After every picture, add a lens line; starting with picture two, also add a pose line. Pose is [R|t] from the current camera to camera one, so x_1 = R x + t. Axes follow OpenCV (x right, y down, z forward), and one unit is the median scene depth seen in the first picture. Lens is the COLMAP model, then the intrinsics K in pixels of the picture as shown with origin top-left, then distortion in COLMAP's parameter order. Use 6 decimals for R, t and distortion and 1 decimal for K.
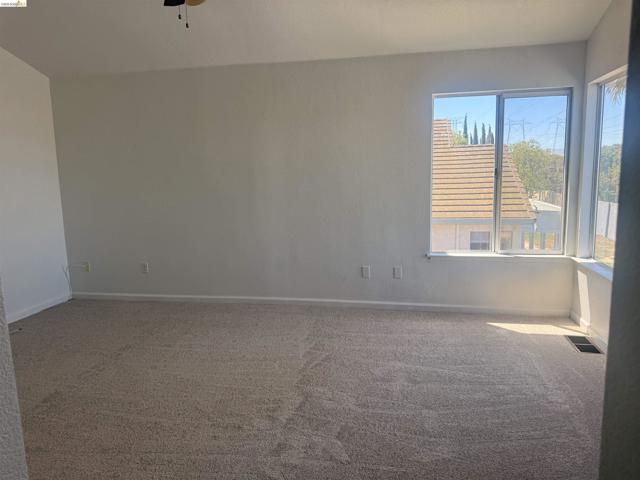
lens RADIAL K [[447.8, 0, 321.1], [0, 447.8, 238.9], [0, 0, 1]] dist [0.047999, -0.000332]
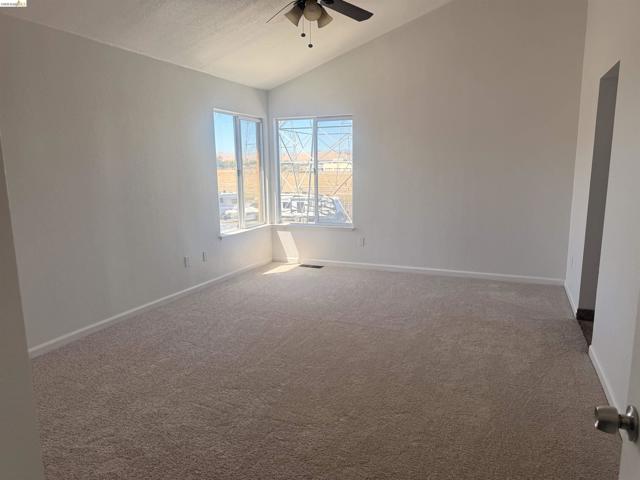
lens RADIAL K [[447.8, 0, 321.1], [0, 447.8, 238.9], [0, 0, 1]] dist [0.047999, -0.000332]
pose [[0.215048, -0.139285, 0.966620, -0.964963], [0.165884, 0.980604, 0.104395, -0.043892], [-0.962412, 0.137897, 0.233982, 0.463880]]
